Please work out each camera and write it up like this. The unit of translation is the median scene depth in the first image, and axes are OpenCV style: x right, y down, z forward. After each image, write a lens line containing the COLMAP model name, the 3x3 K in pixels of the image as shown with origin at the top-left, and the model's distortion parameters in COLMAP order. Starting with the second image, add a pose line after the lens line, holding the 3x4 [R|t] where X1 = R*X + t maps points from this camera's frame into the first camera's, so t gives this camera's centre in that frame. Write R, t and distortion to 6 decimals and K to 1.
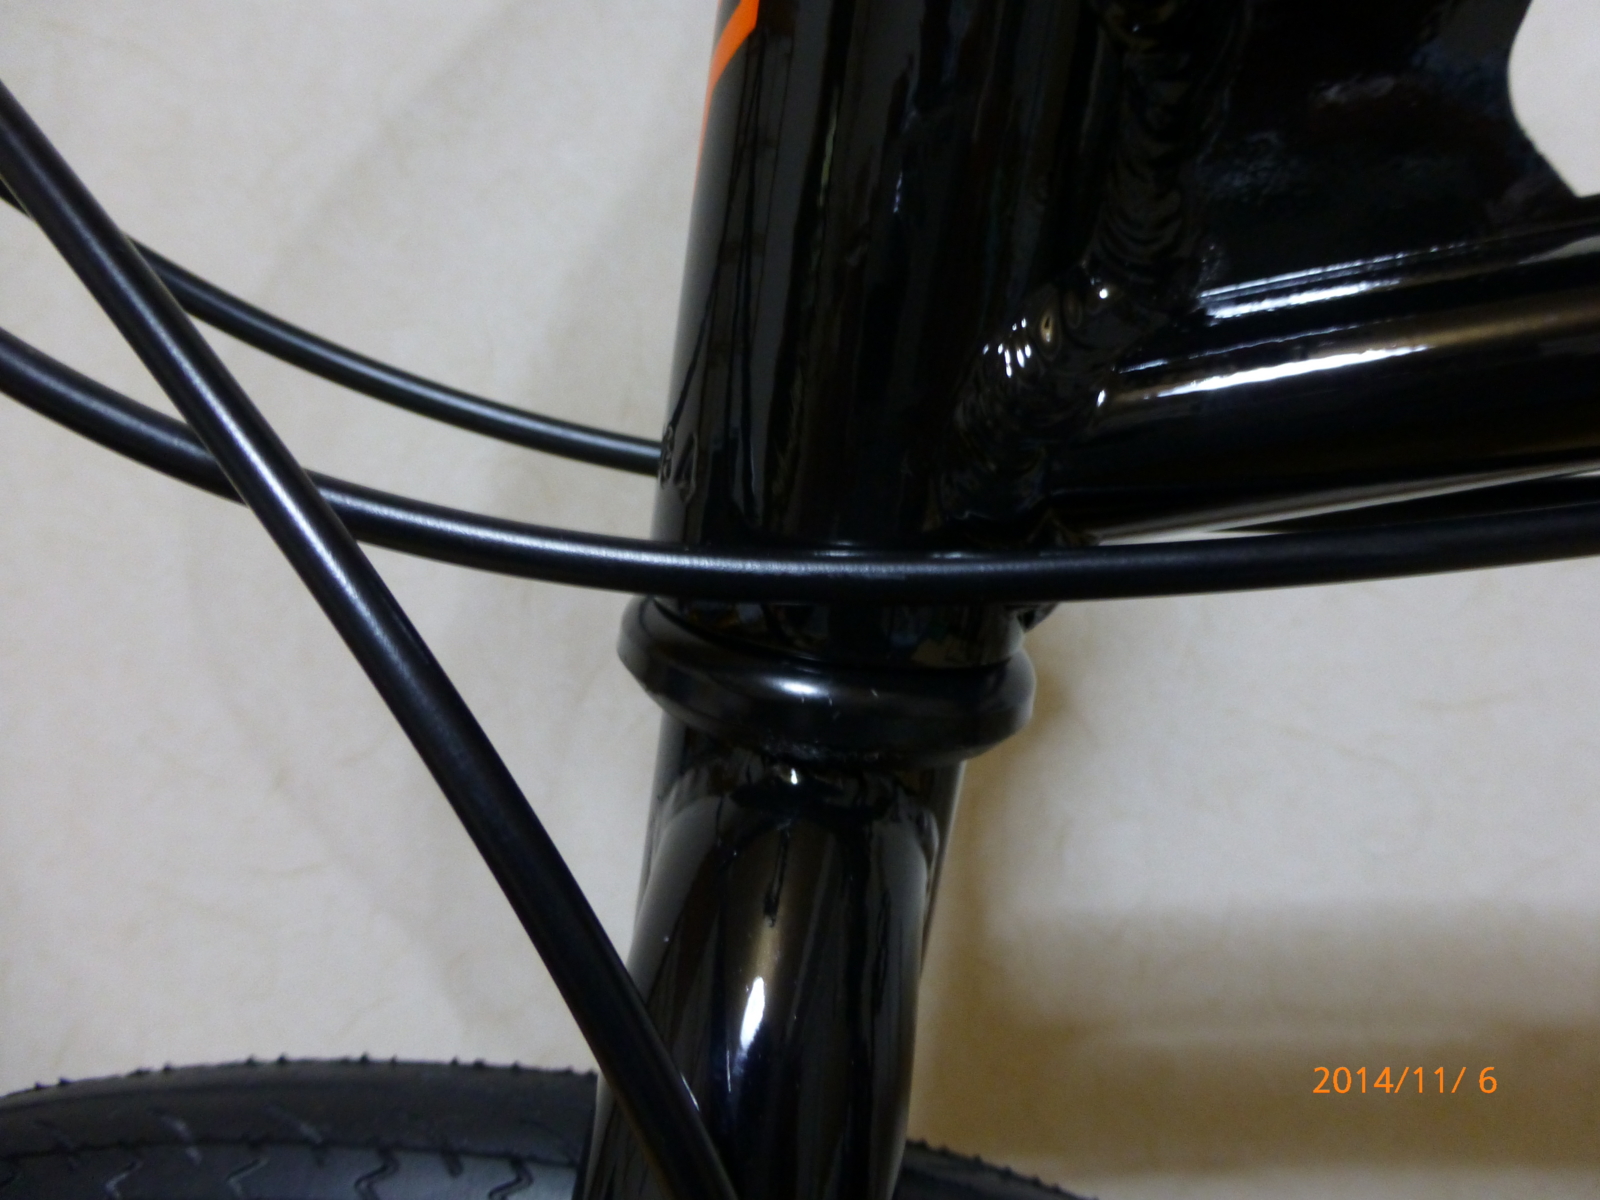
lens RADIAL K [[1132.0, 0, 800.0], [0, 1132.0, 600.0], [0, 0, 1]] dist [-0.022705, -0.053696]
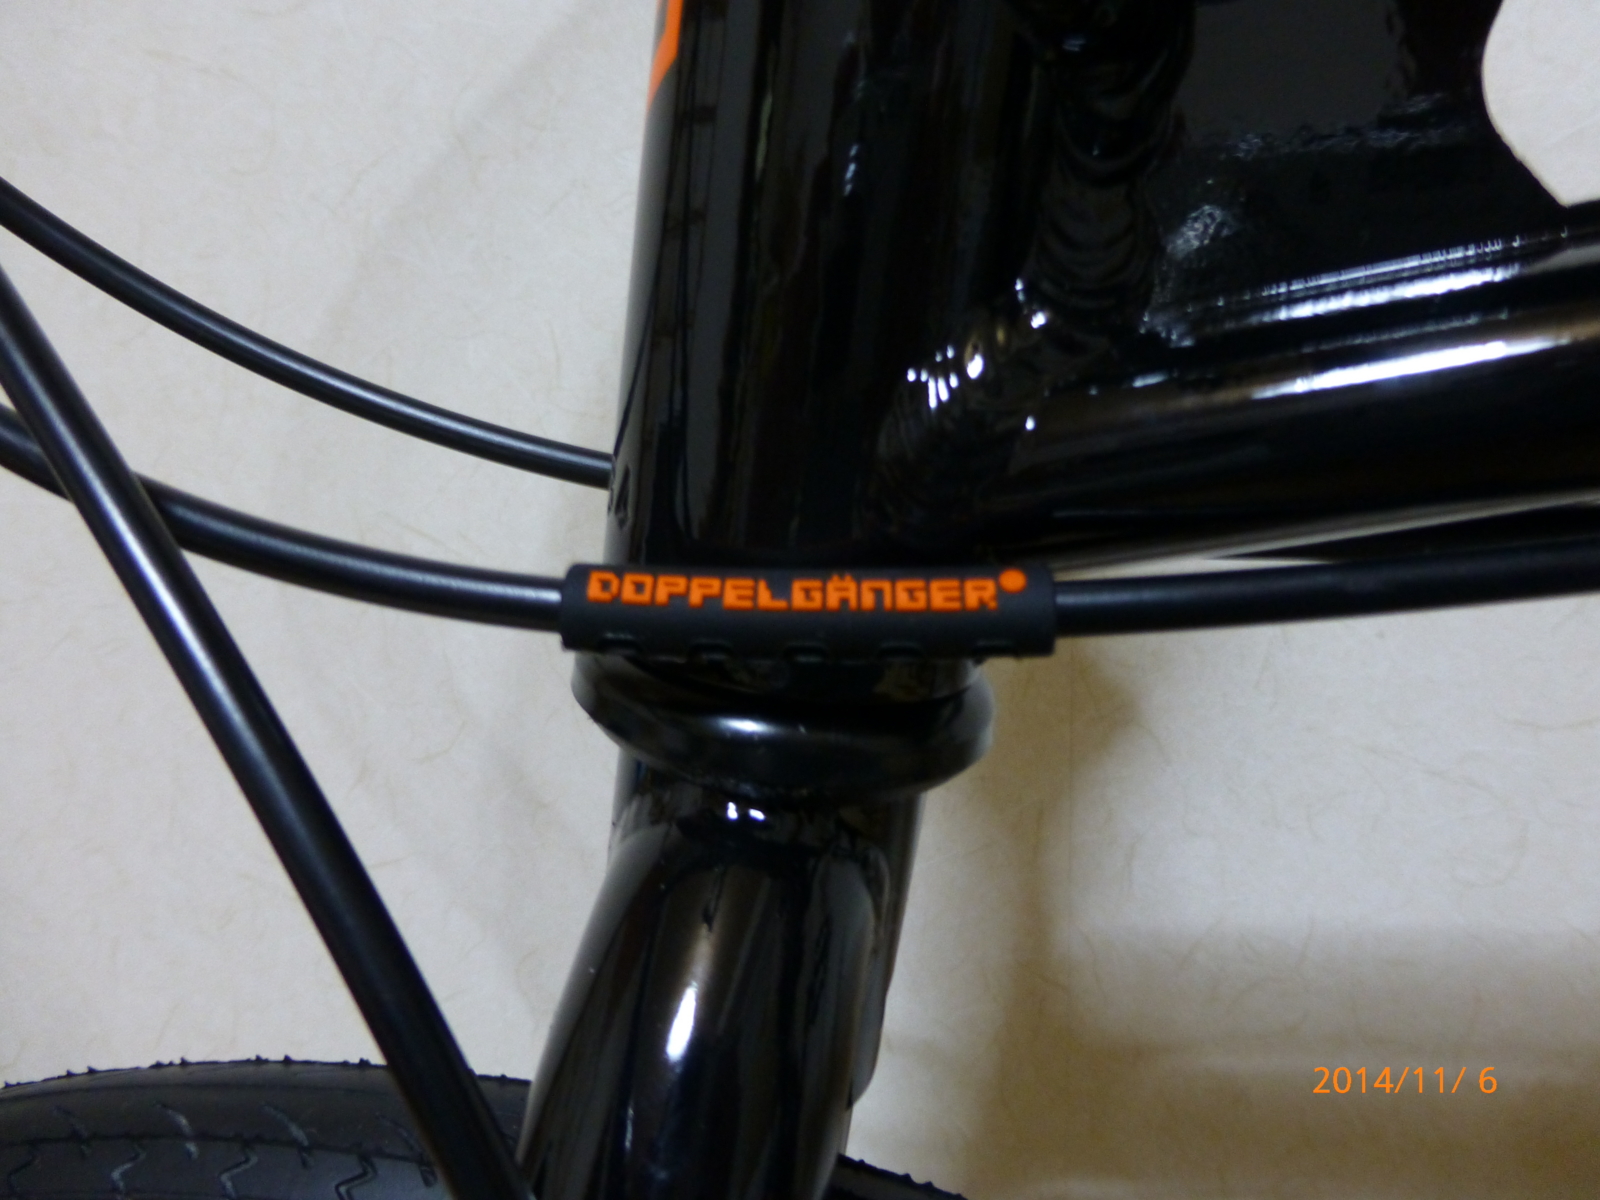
lens RADIAL K [[1131.5, 0, 800.0], [0, 1131.5, 600.0], [0, 0, 1]] dist [-0.001873, -0.072219]
pose [[0.995626, 0.011684, -0.092690, 0.110611], [-0.011387, 0.999928, 0.003732, -0.024028], [0.092727, -0.002661, 0.995688, 0.015766]]
